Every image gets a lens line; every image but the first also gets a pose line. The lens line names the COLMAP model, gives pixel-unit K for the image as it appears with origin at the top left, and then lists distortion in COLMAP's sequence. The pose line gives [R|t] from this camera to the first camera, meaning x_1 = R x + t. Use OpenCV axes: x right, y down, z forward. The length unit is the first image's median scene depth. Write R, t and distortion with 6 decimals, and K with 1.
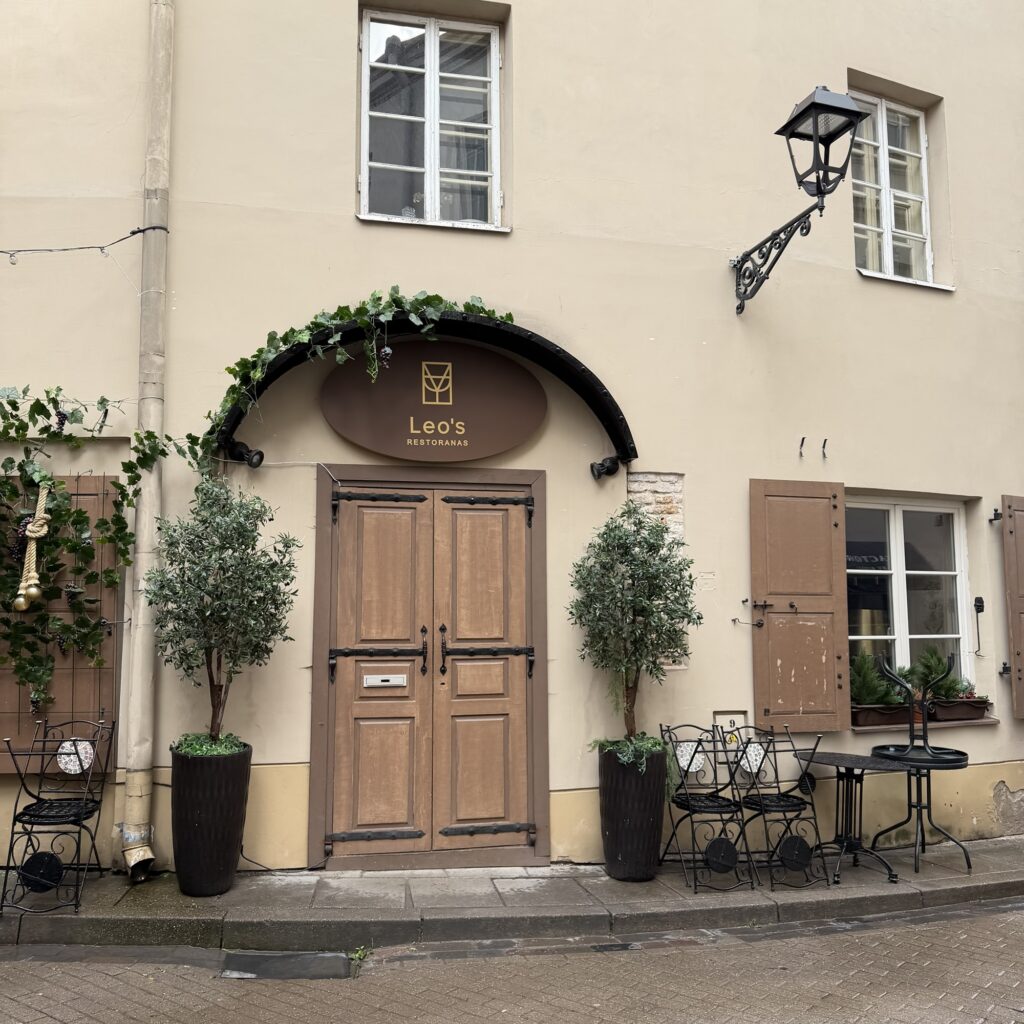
lens RADIAL K [[945.9, 0, 509.8], [0, 945.9, 521.2], [0, 0, 1]] dist [0.145881, -0.271731]
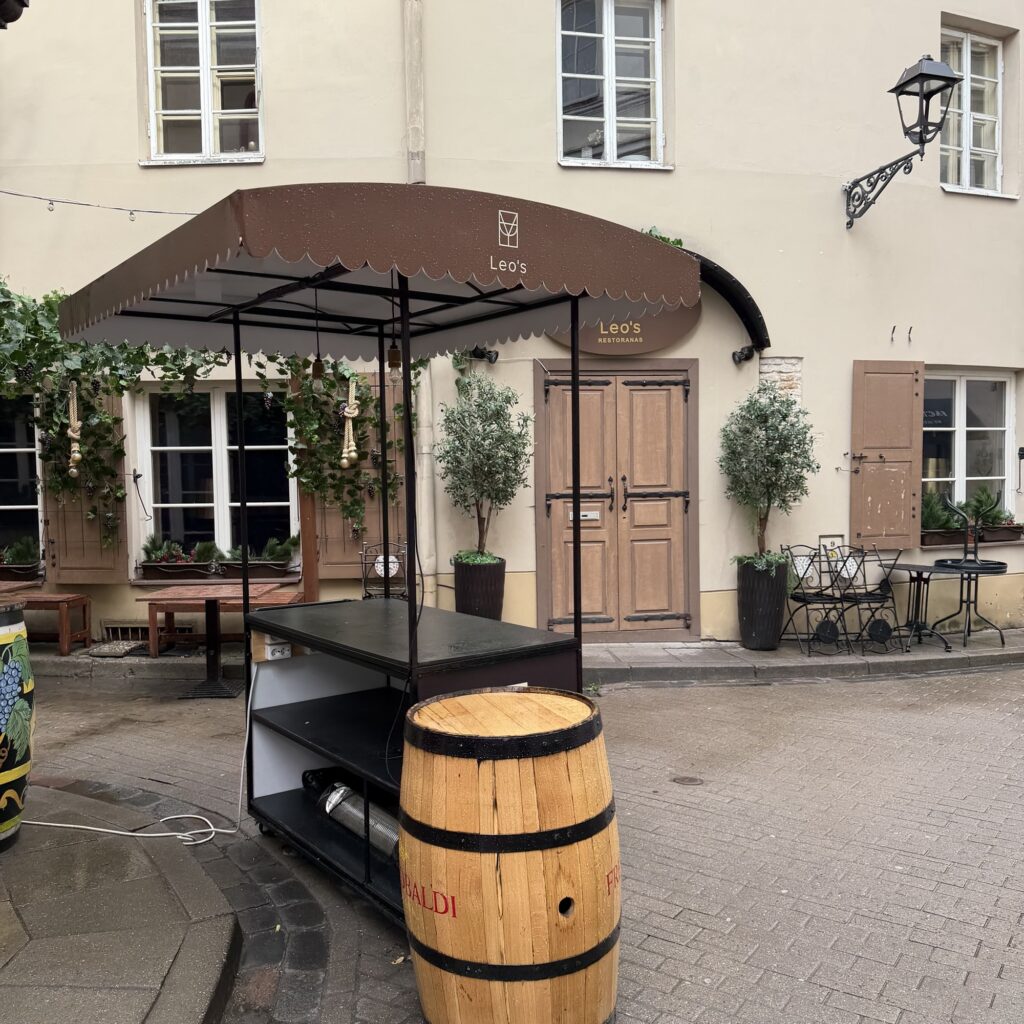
lens RADIAL K [[945.9, 0, 509.8], [0, 945.9, 521.2], [0, 0, 1]] dist [0.145881, -0.271731]
pose [[0.999483, -0.012262, -0.029710, -0.194794], [0.016639, 0.988263, 0.151850, -0.036847], [0.027499, -0.152266, 0.987957, -0.371720]]
